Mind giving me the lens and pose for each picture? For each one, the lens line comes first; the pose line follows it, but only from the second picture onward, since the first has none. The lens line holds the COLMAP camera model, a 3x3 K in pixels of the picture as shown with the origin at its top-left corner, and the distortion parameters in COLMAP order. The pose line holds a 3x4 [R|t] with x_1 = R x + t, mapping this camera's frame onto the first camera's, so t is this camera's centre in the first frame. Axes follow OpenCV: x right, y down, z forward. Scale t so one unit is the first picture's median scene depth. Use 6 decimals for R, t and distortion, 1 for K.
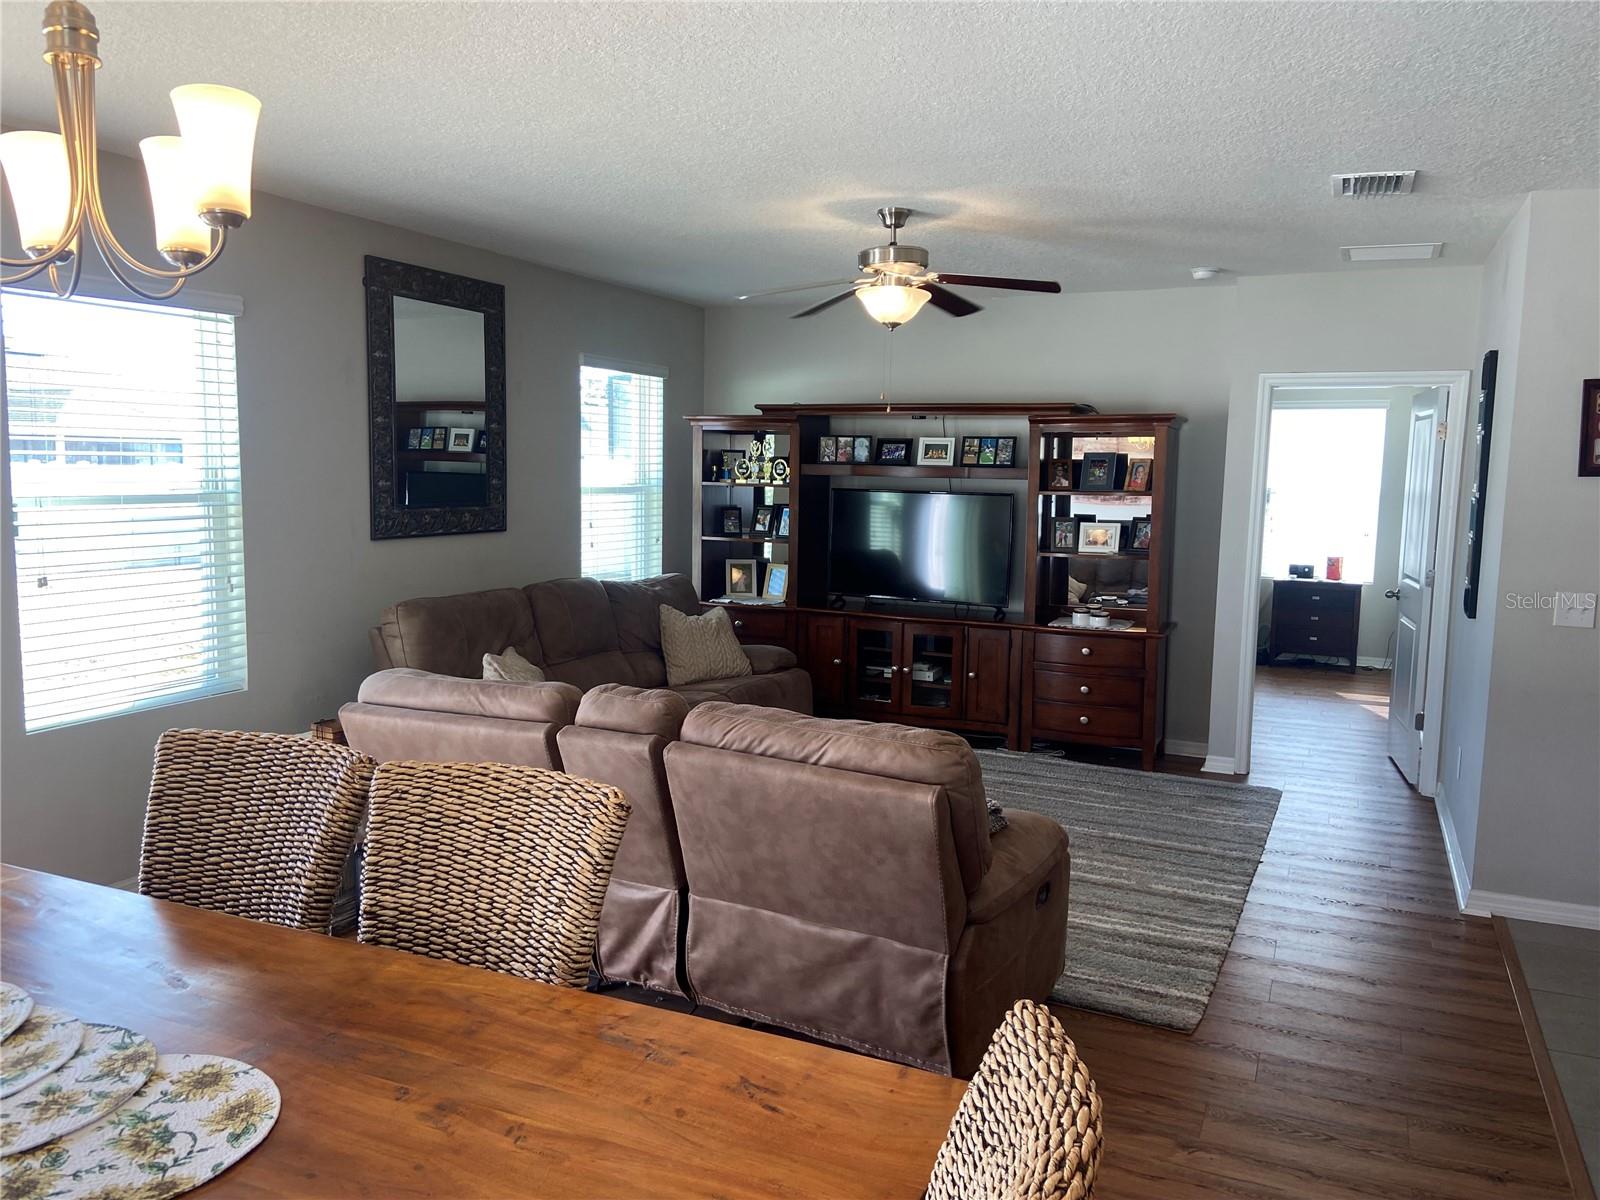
lens RADIAL K [[1203.4, 0, 805.3], [0, 1203.4, 598.3], [0, 0, 1]] dist [0.115171, -0.137776]
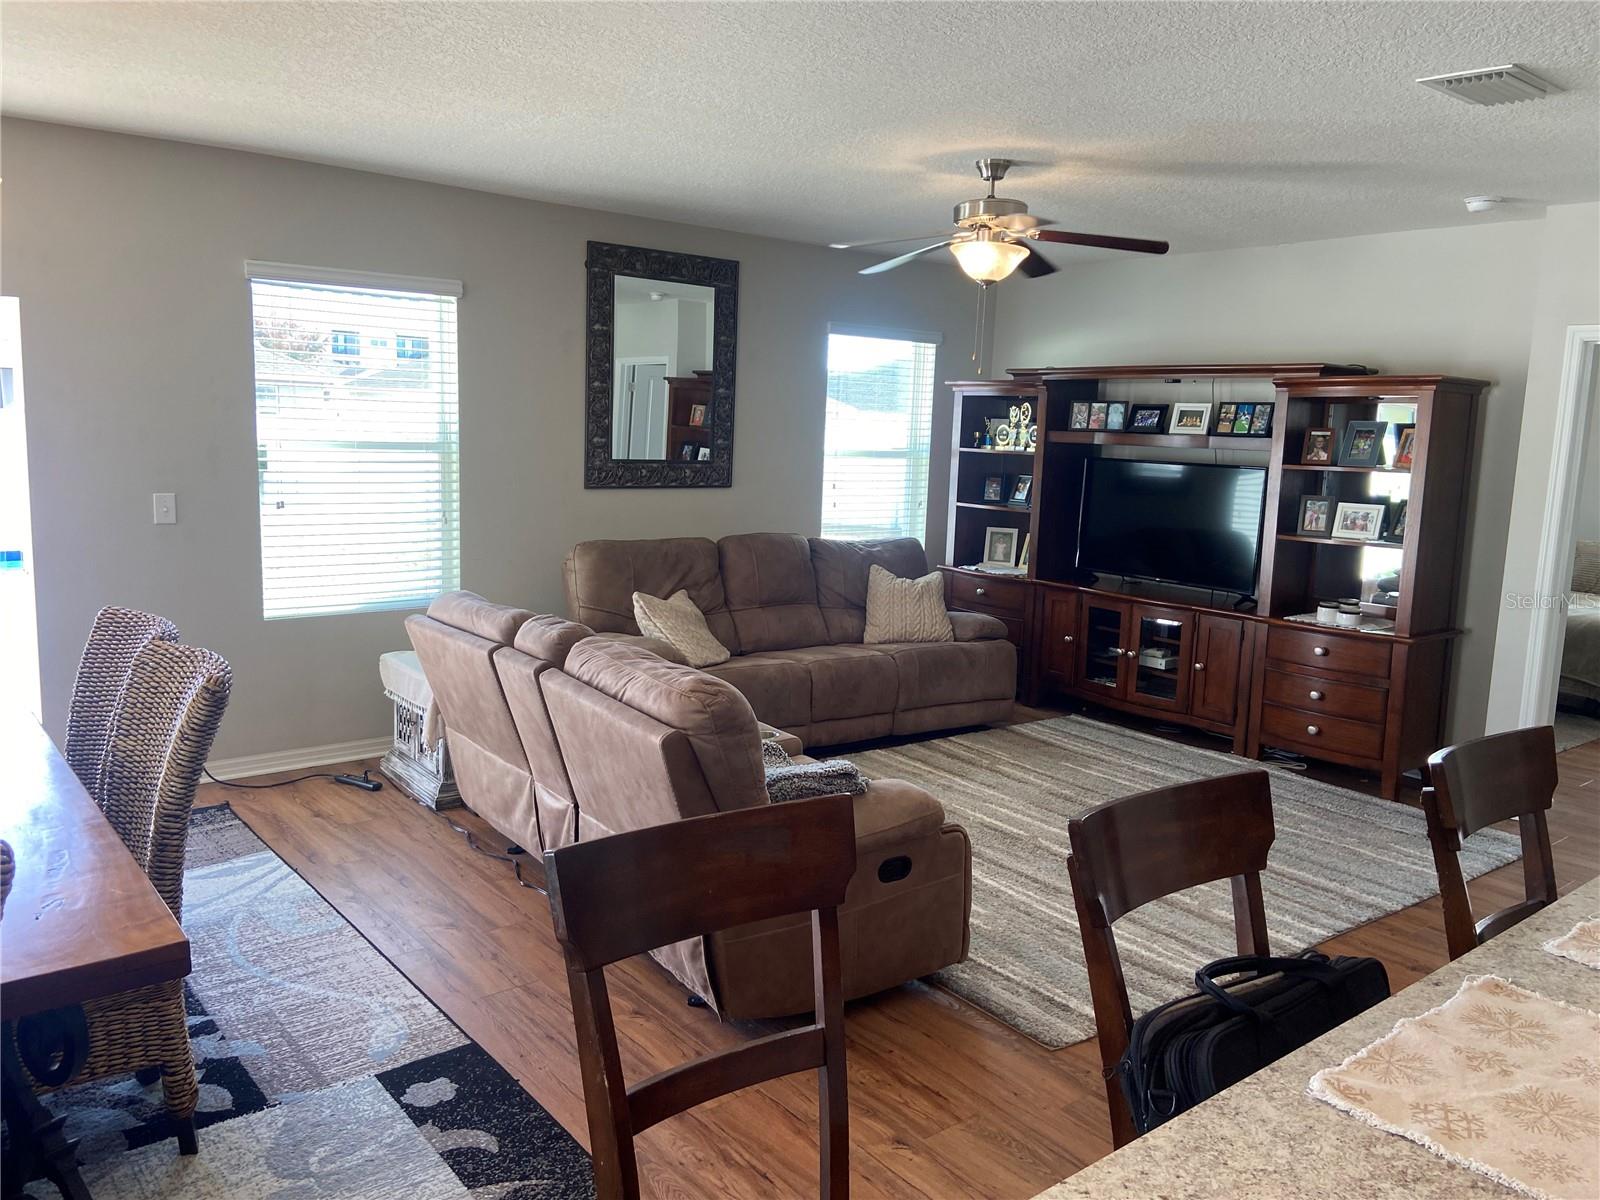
lens RADIAL K [[1203.4, 0, 801.0], [0, 1203.4, 589.3], [0, 0, 1]] dist [0.115171, -0.137776]
pose [[0.890456, 0.076271, -0.448632, 0.325115], [-0.069501, 0.997082, 0.031566, -0.002614], [0.449730, 0.003072, 0.893159, 0.060901]]
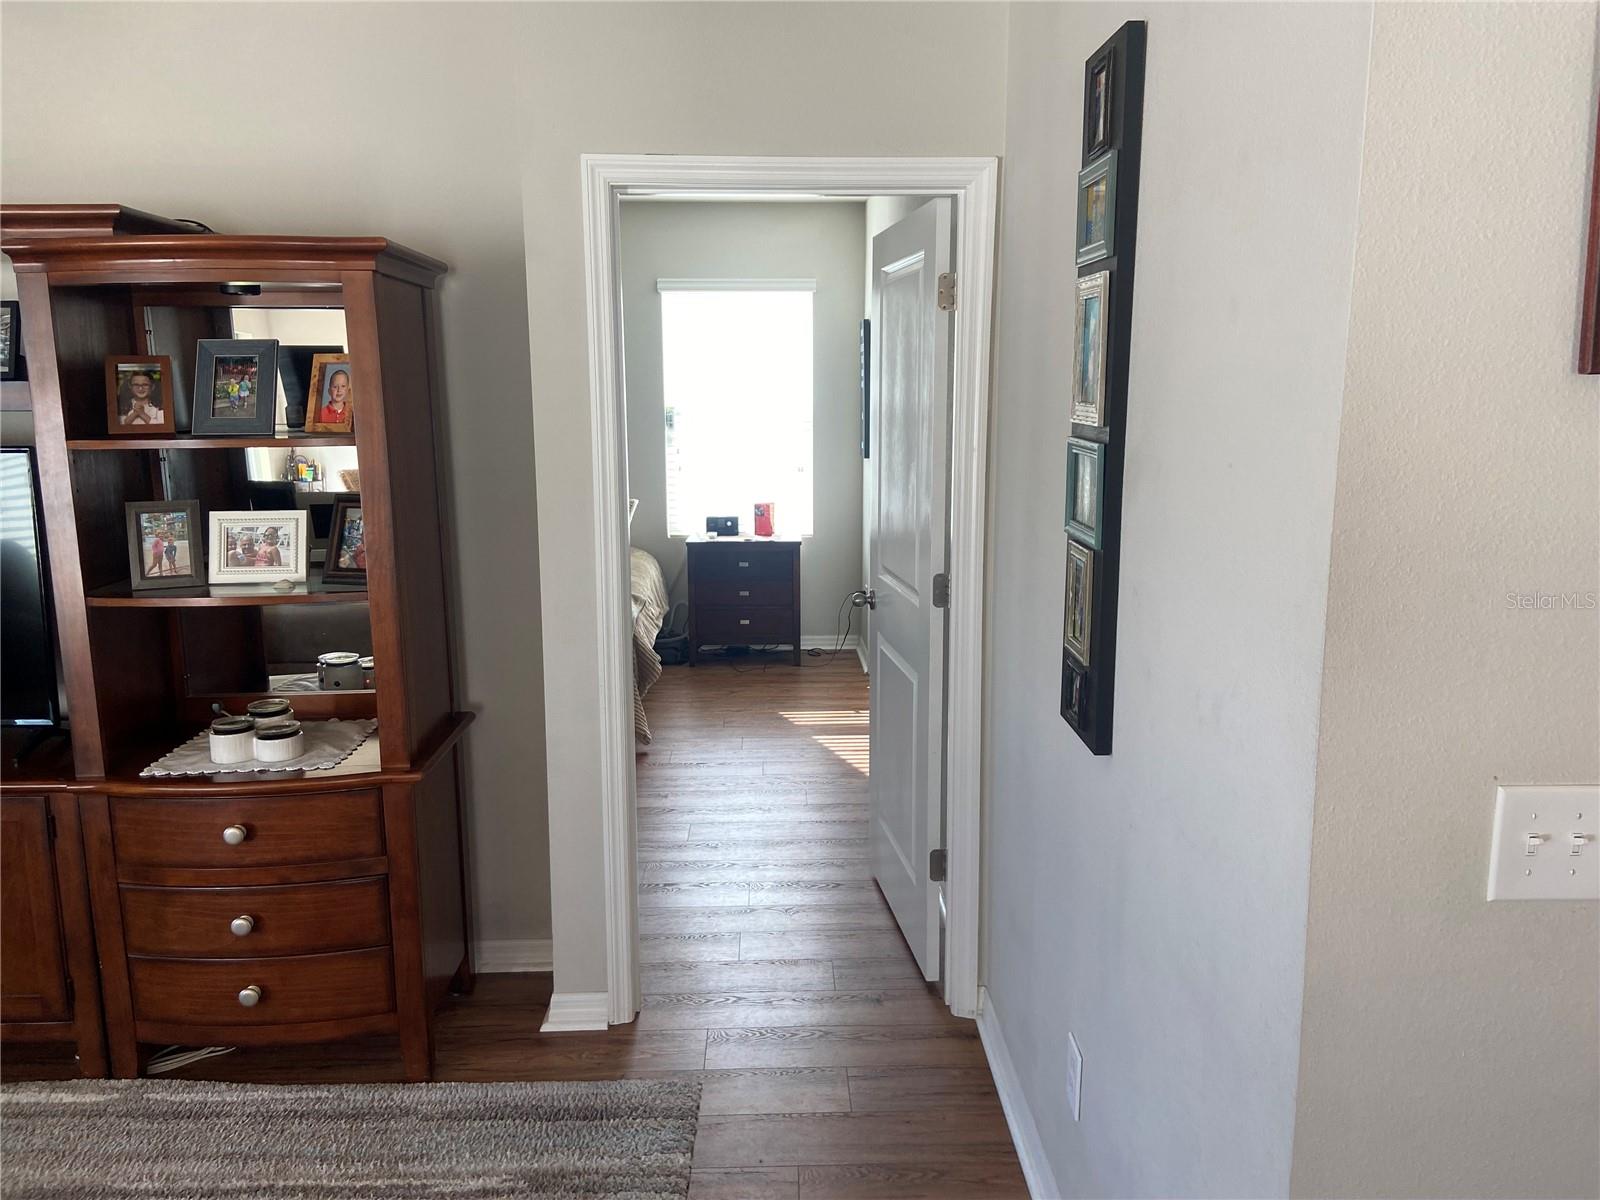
lens RADIAL K [[1203.4, 0, 792.3], [0, 1203.4, 594.2], [0, 0, 1]] dist [0.115171, -0.137776]
pose [[0.905523, -0.096279, 0.413229, 0.267154], [0.067856, 0.994240, 0.082955, -0.064516], [-0.418836, -0.047077, 0.906841, 0.619763]]
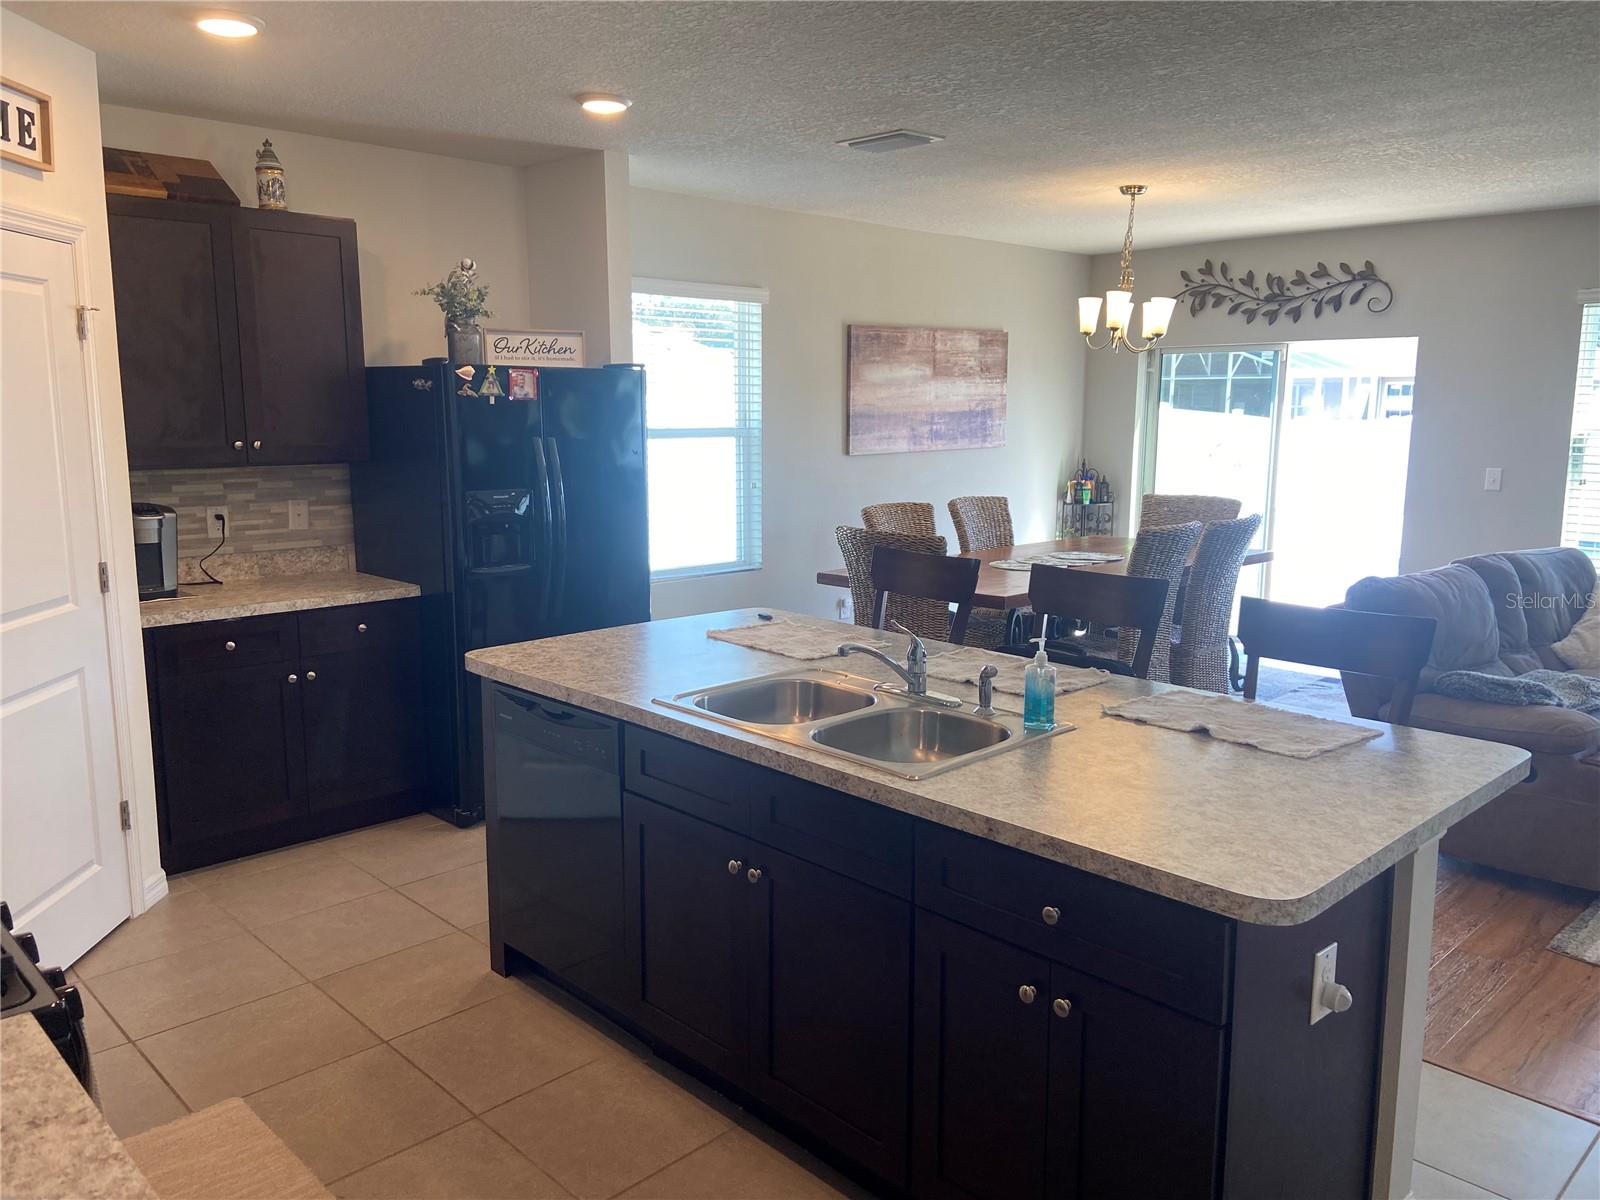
lens RADIAL K [[1203.4, 0, 790.0], [0, 1203.4, 589.7], [0, 0, 1]] dist [0.115171, -0.137776]
pose [[-0.375829, 0.126712, -0.917985, 0.901341], [-0.115313, 0.976513, 0.182001, -0.034872], [0.919486, 0.174257, -0.352391, 0.443076]]
